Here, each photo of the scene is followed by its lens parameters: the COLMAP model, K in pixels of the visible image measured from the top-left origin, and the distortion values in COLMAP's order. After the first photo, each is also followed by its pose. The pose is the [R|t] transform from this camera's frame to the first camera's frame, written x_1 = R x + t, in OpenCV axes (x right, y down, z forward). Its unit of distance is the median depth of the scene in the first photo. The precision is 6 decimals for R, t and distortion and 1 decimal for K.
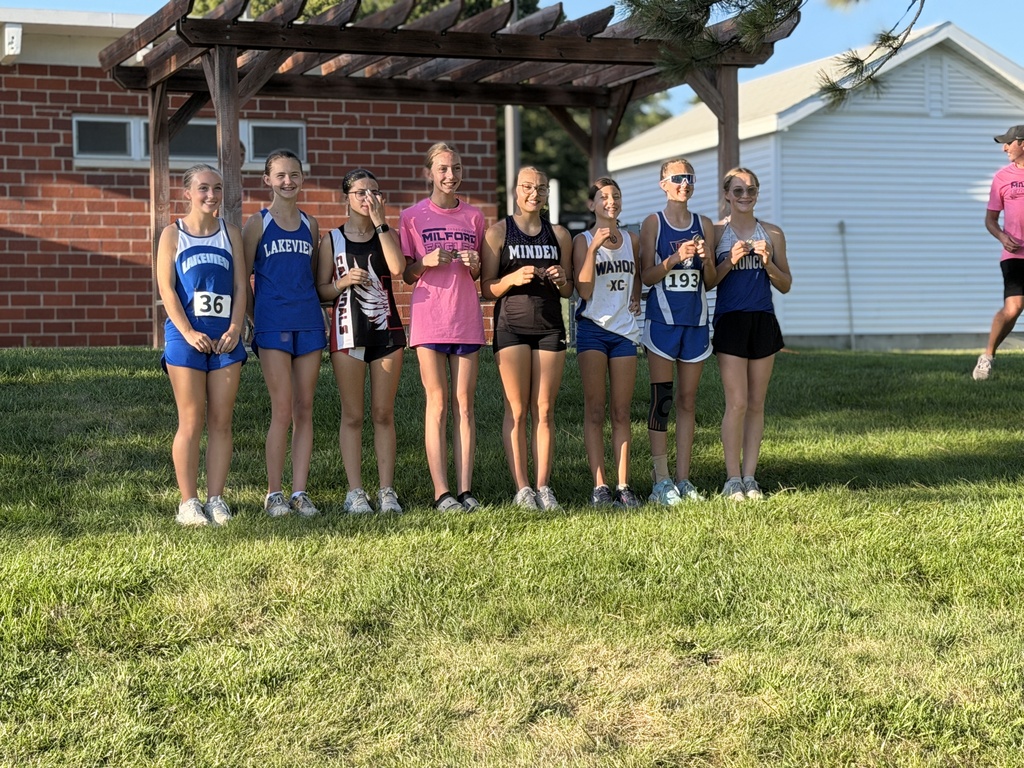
lens RADIAL K [[2070.5, 0, 512.0], [0, 2070.5, 384.0], [0, 0, 1]] dist [0.133695, 0.230910]
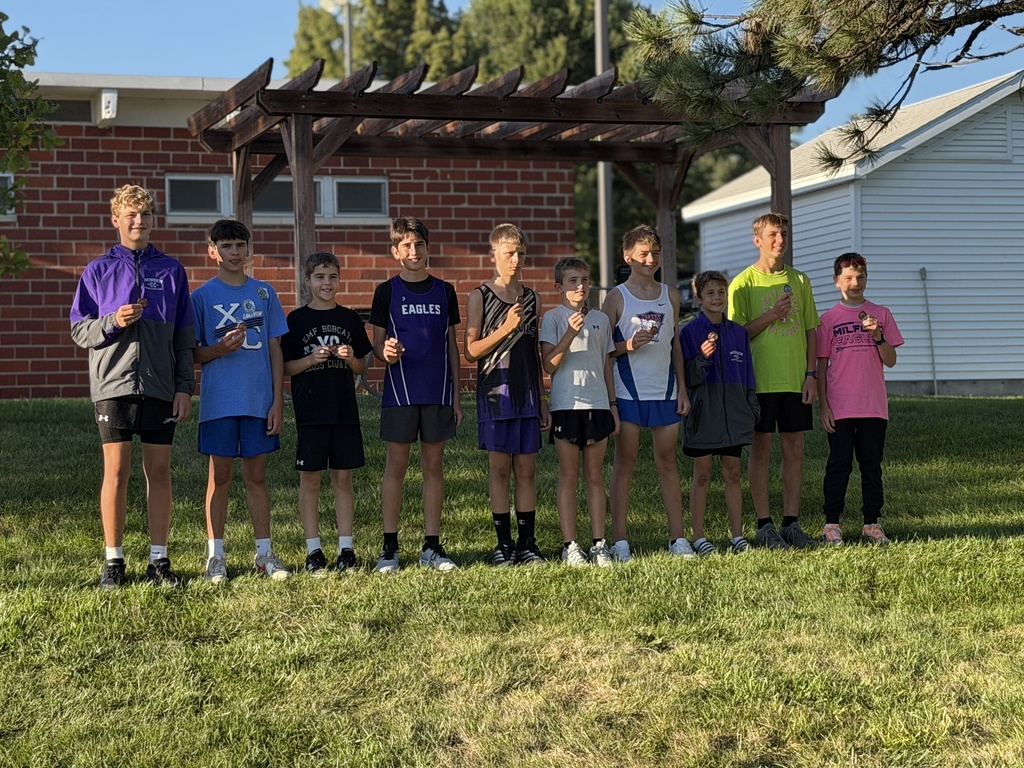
lens RADIAL K [[2237.5, 0, 512.0], [0, 2237.5, 384.0], [0, 0, 1]] dist [0.137693, 0.565028]
pose [[0.998130, -0.005110, -0.060915, 0.030237], [0.003654, 0.999706, -0.023980, 0.003378], [0.061019, 0.023712, 0.997855, -0.106836]]
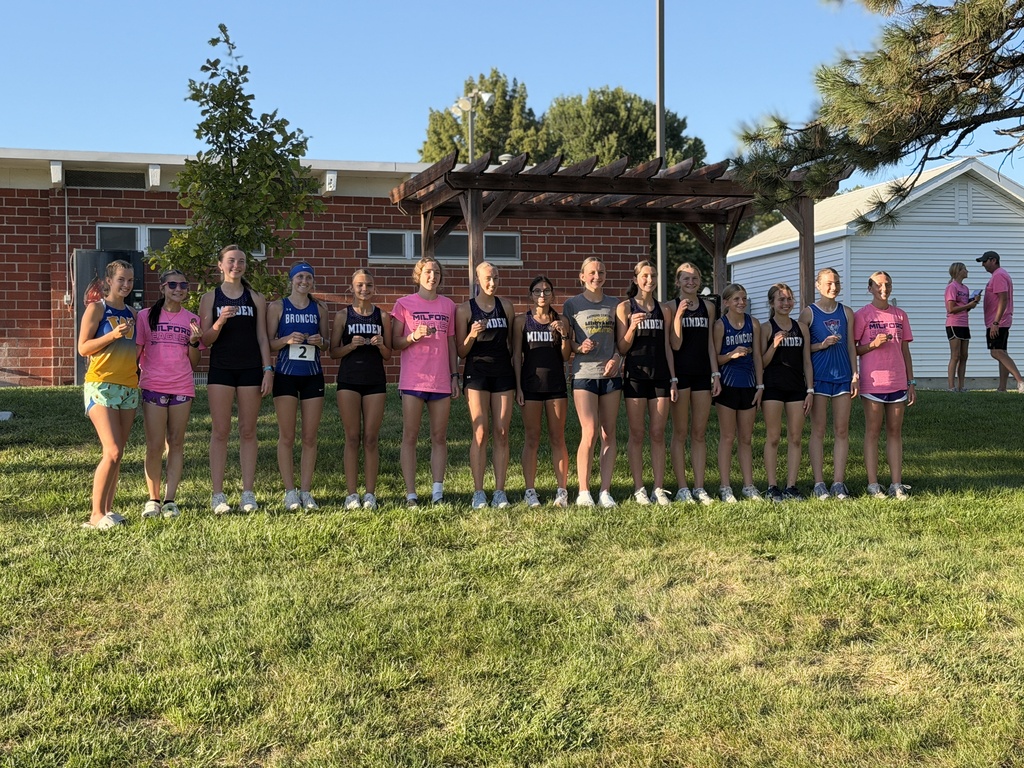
lens RADIAL K [[1576.0, 0, 512.0], [0, 1576.0, 384.0], [0, 0, 1]] dist [0.171519, -0.021010]
pose [[0.995636, 0.005500, -0.093157, 0.000130], [-0.007377, 0.999776, -0.019818, 0.004393], [0.093027, 0.020419, 0.995454, -0.123505]]
